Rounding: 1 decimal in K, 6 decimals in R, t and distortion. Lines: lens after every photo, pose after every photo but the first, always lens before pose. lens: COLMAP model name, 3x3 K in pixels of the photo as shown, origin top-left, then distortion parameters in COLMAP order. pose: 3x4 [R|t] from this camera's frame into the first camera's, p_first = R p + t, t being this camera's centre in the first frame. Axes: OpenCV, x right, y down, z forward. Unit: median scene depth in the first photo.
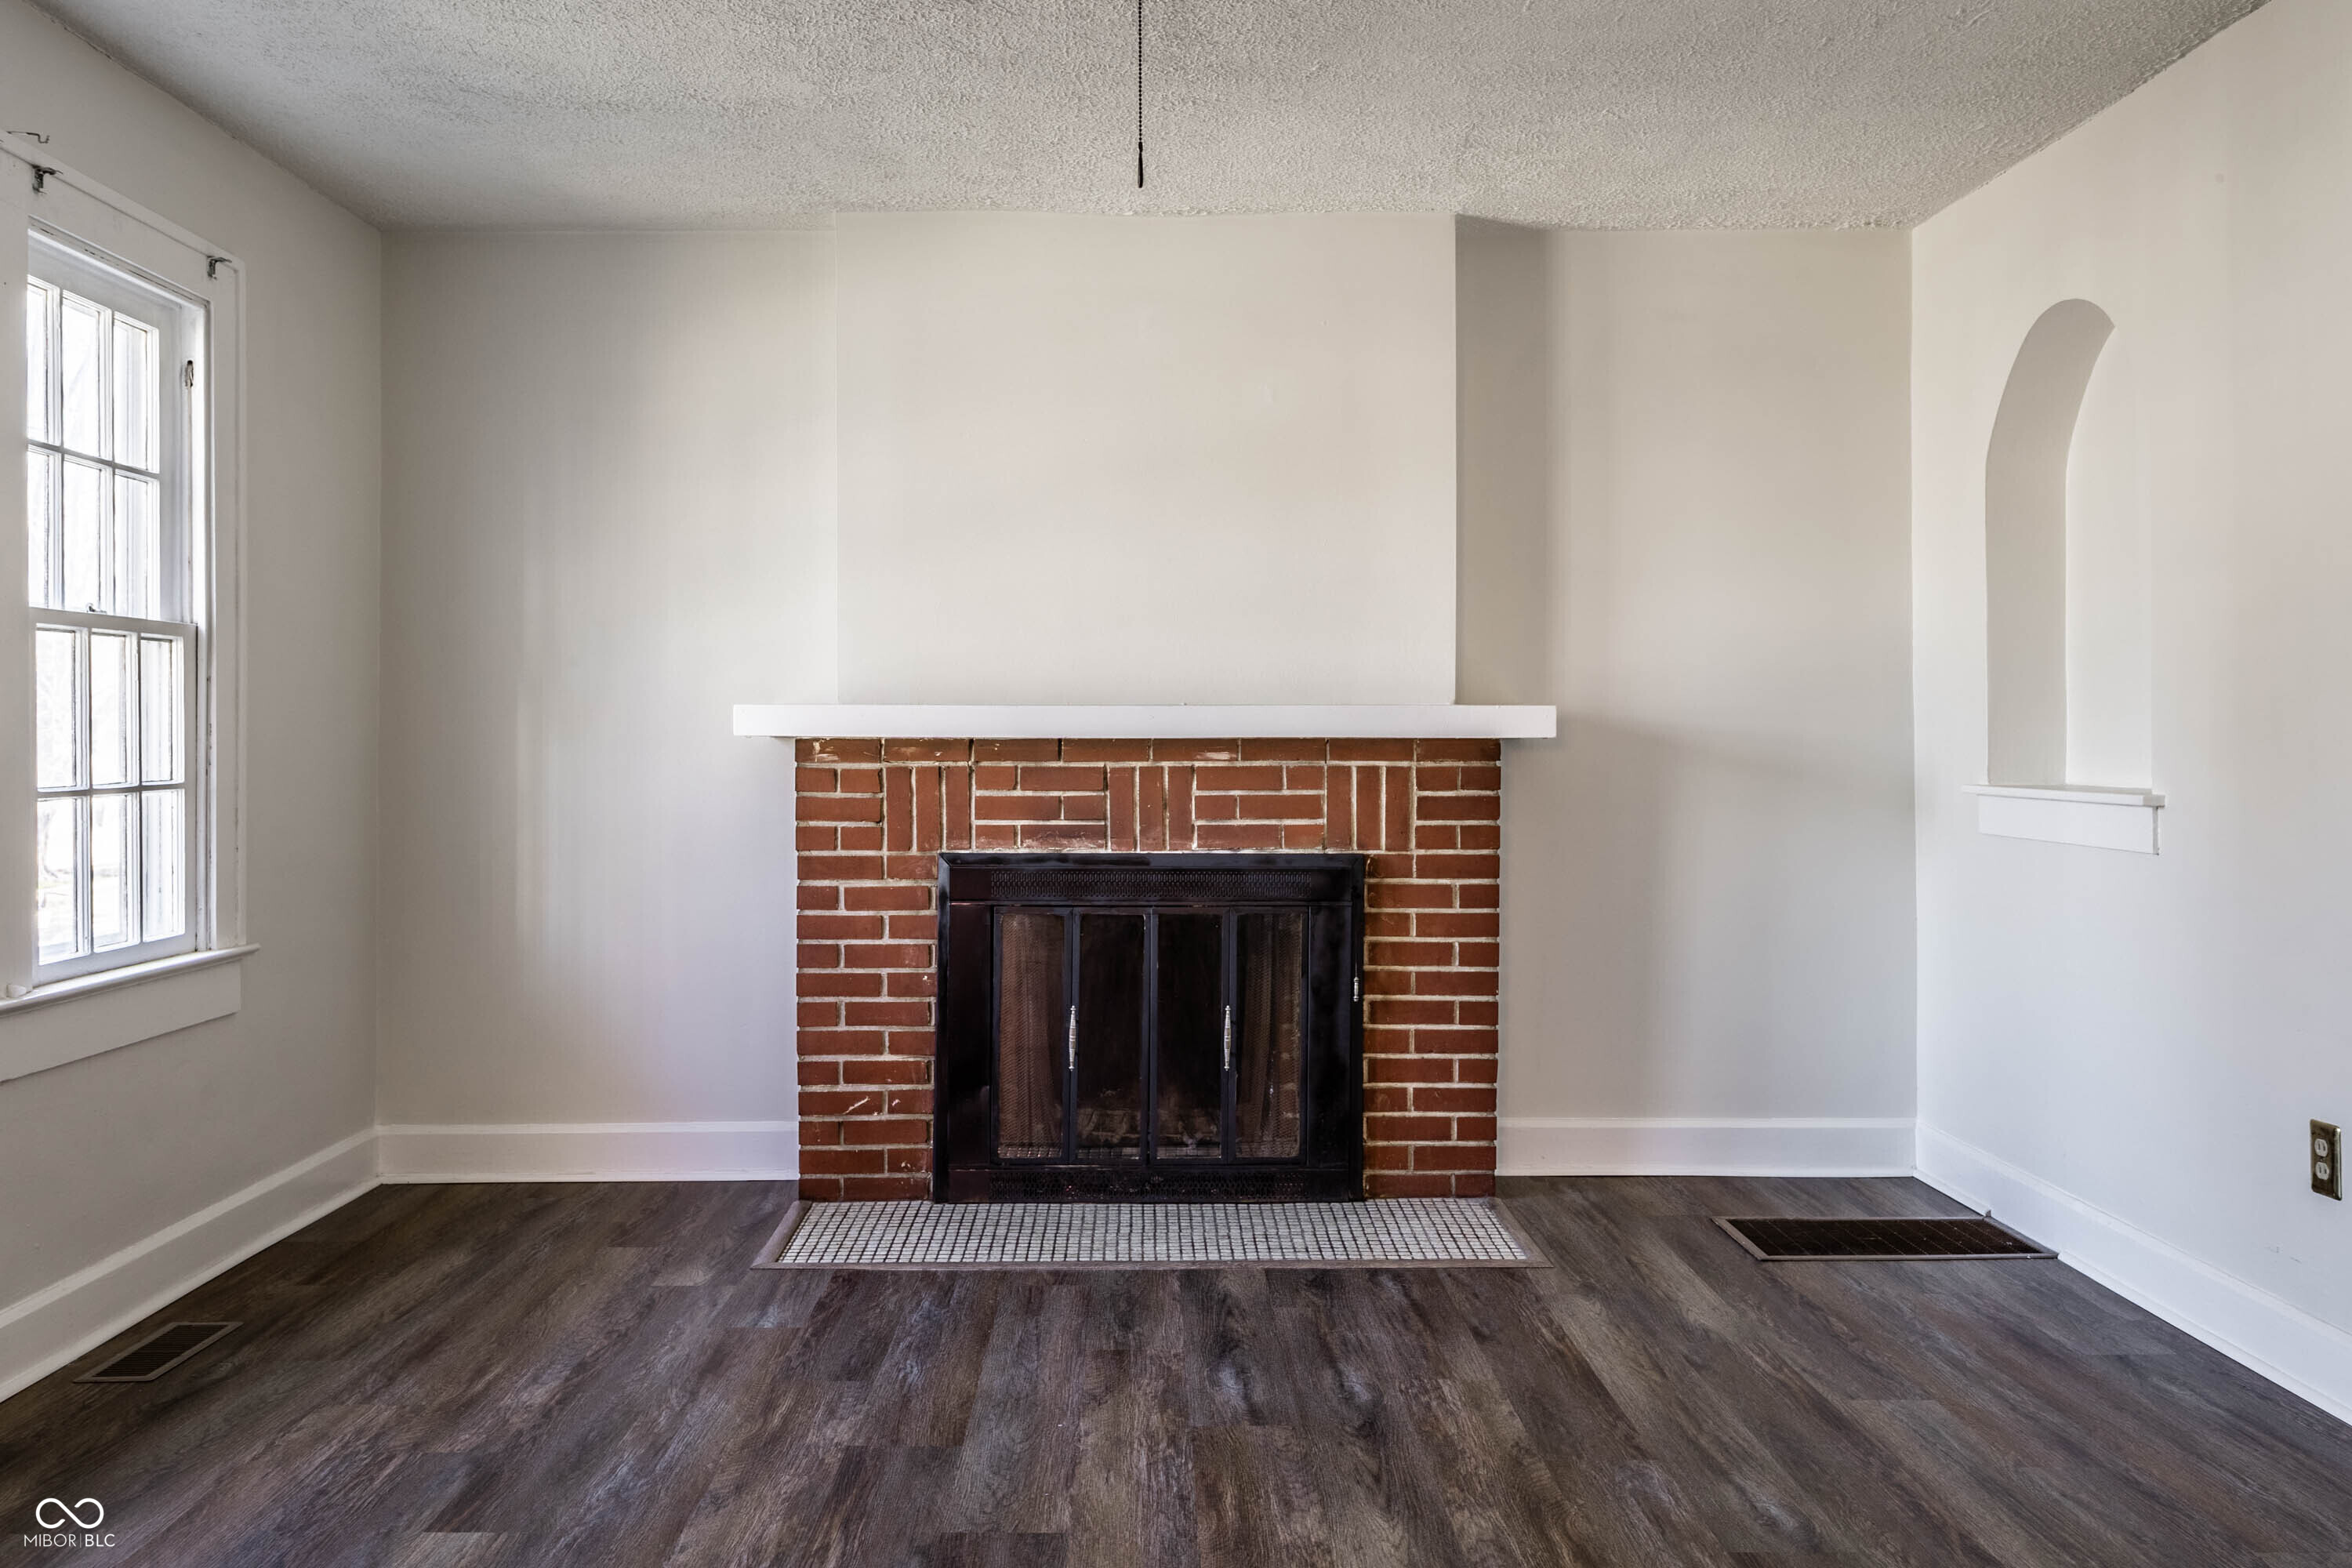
lens RADIAL K [[1889.7, 0, 1170.5], [0, 1889.7, 758.5], [0, 0, 1]] dist [0.007859, -0.010142]
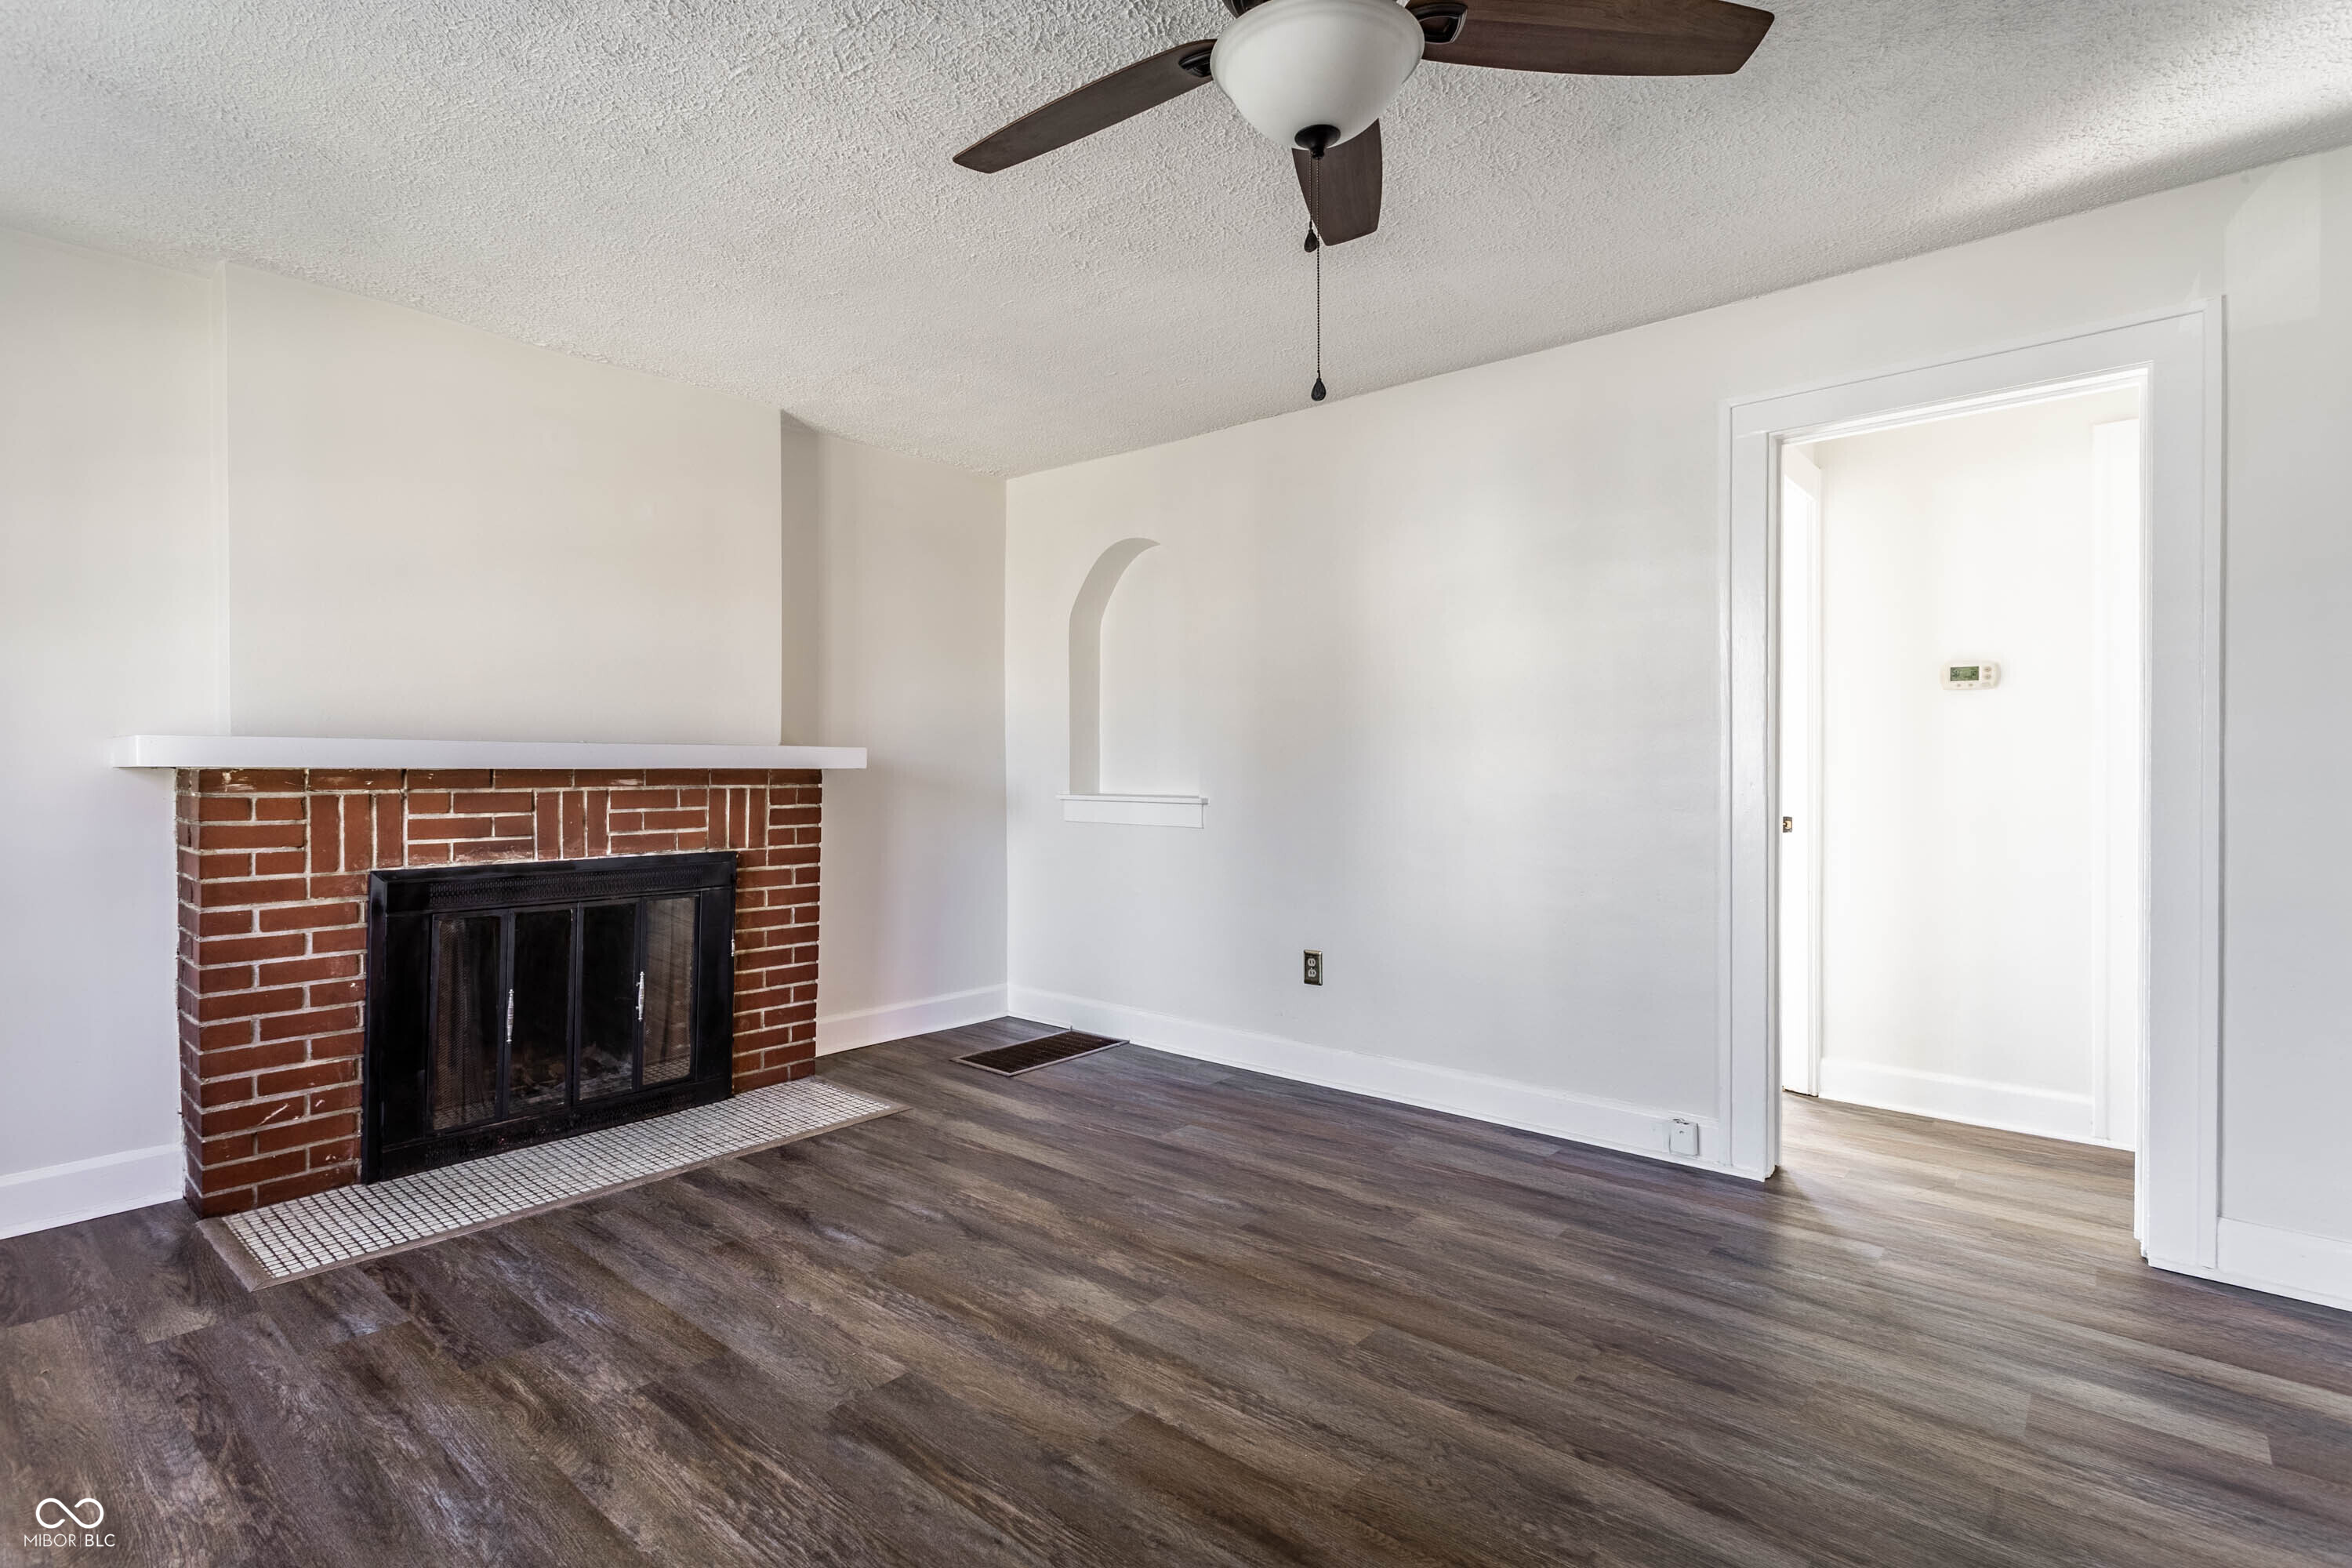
lens RADIAL K [[1109.3, 0, 1182.6], [0, 1109.3, 788.4], [0, 0, 1]] dist [-0.003928, 0.002621]
pose [[0.656083, -0.012836, 0.754579, -0.369781], [0.007467, 0.999917, 0.010517, -0.002865], [-0.754651, -0.001265, 0.656125, 0.254730]]
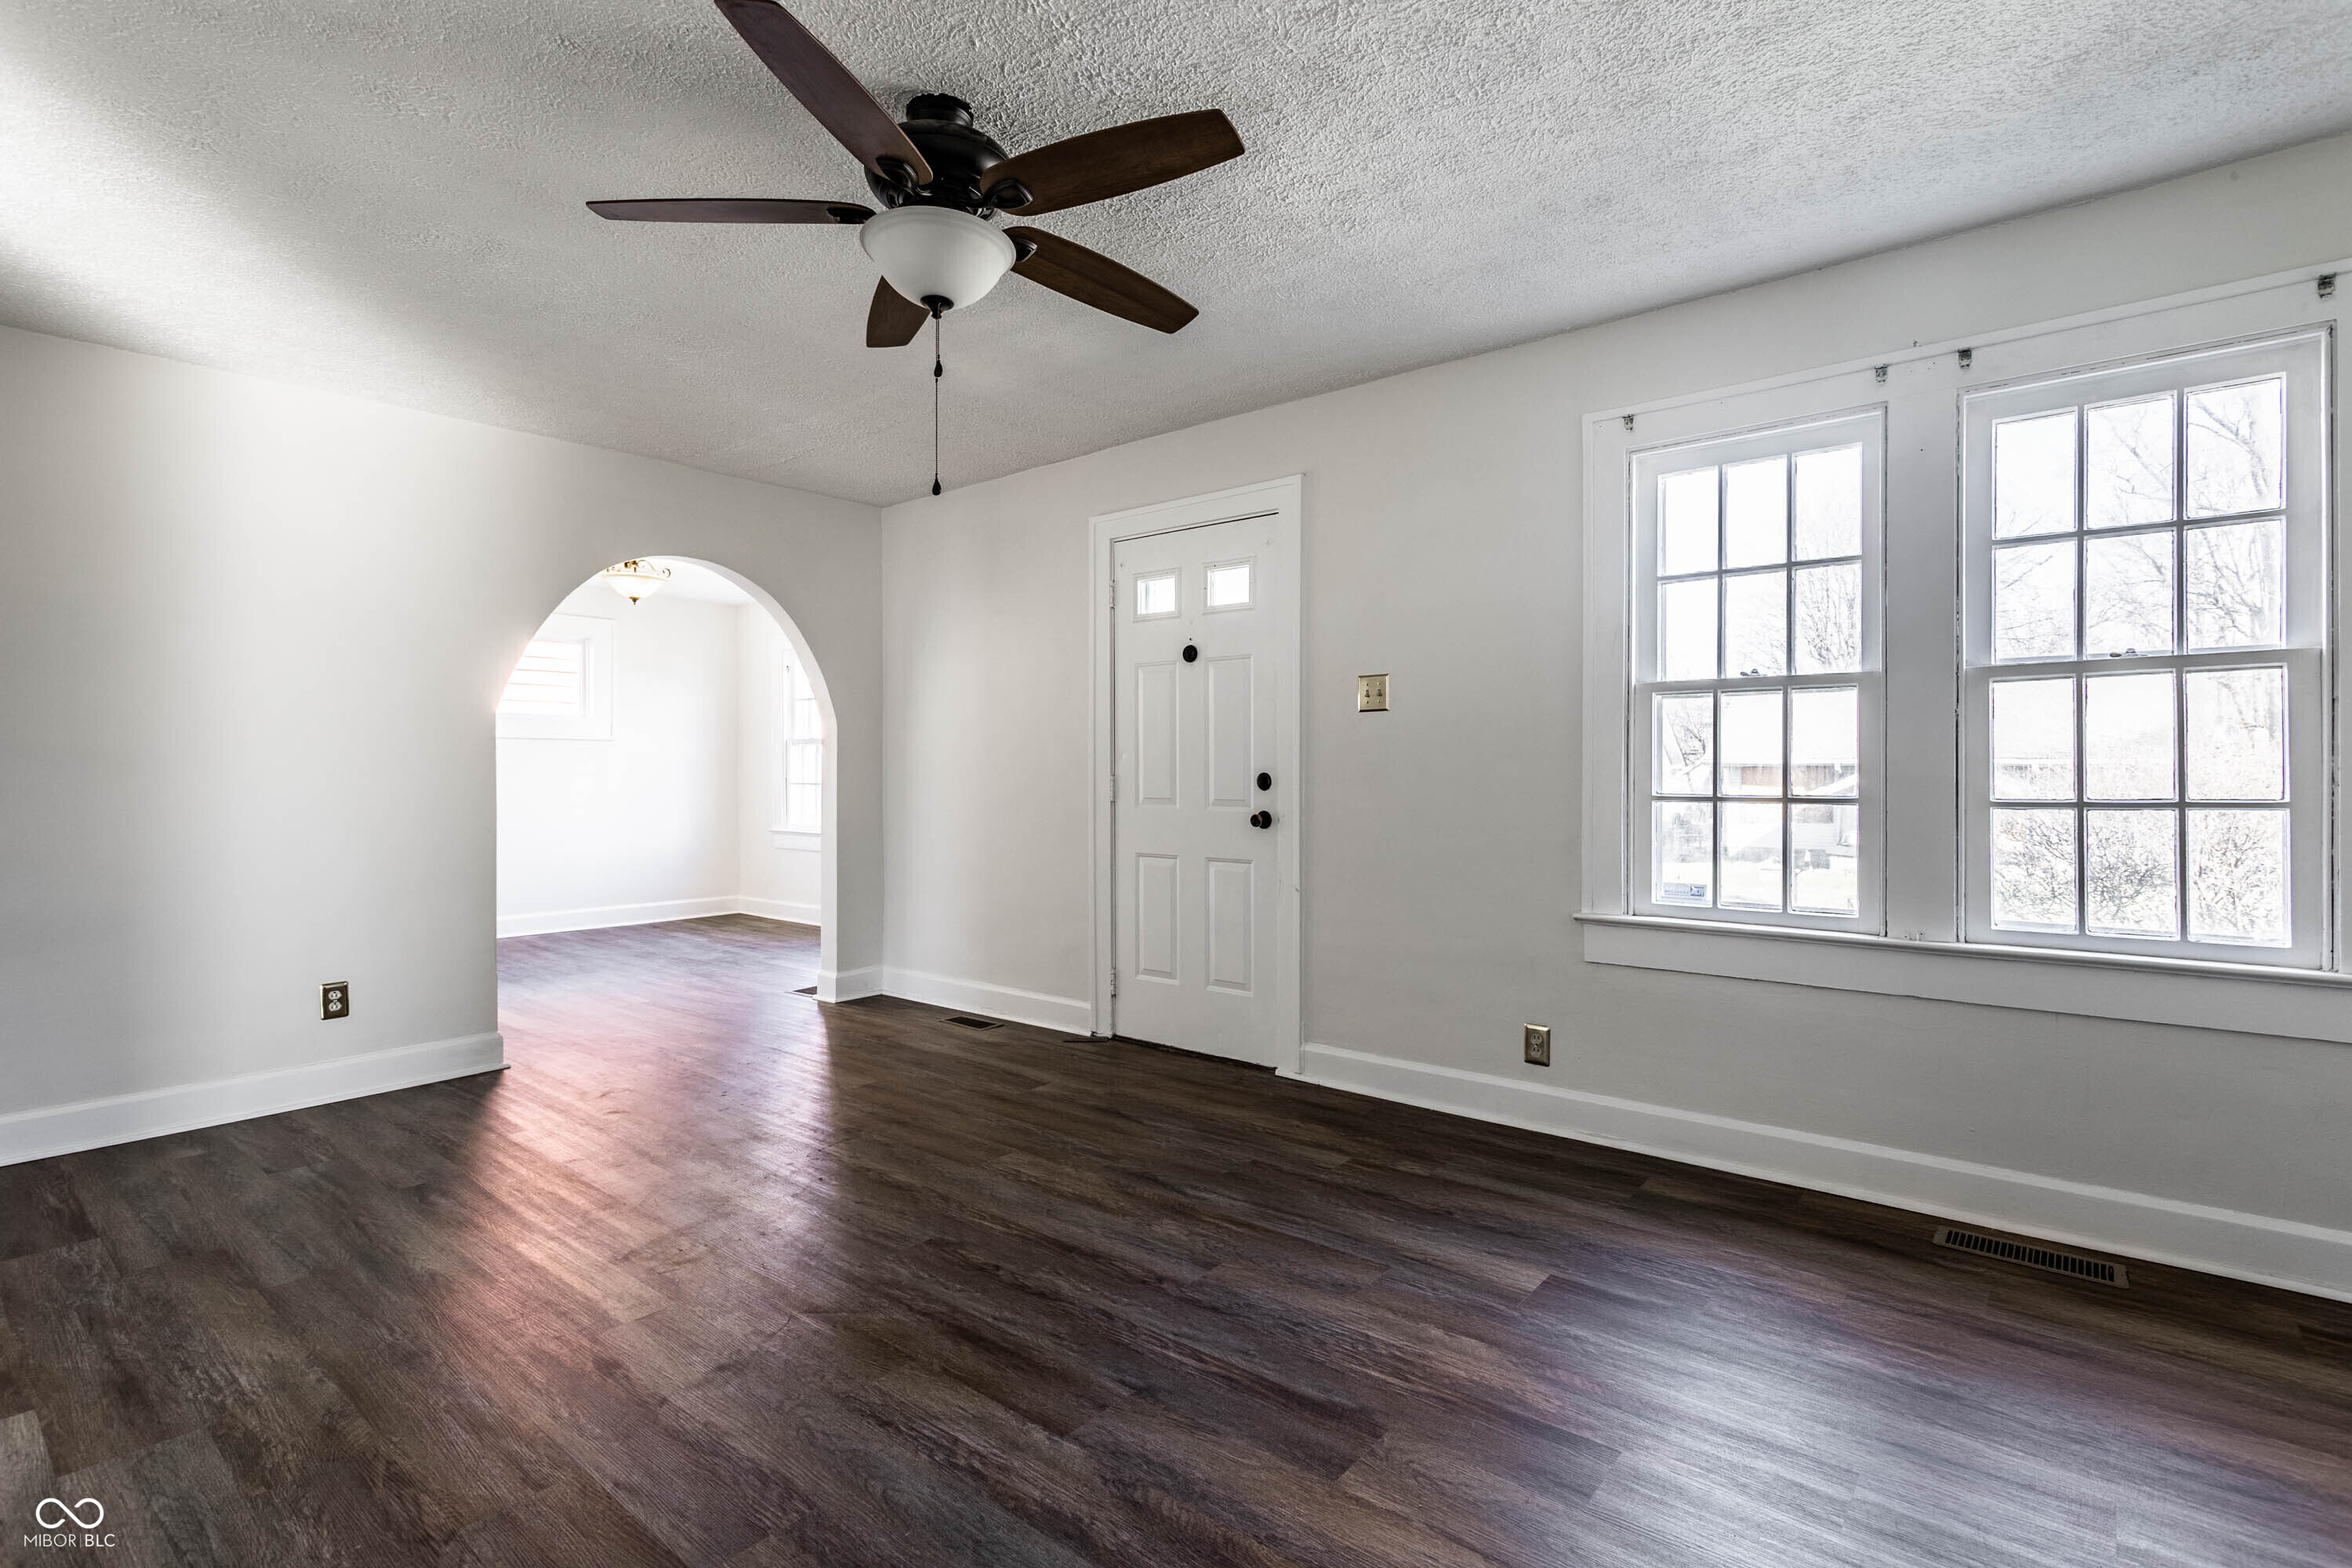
lens RADIAL K [[1109.3, 0, 1159.2], [0, 1109.3, 781.4], [0, 0, 1]] dist [-0.003928, 0.002621]
pose [[-0.653867, 0.013899, -0.756482, 0.361625], [-0.002844, 0.999779, 0.020828, -0.010593], [0.756604, 0.015771, -0.653683, 0.974888]]
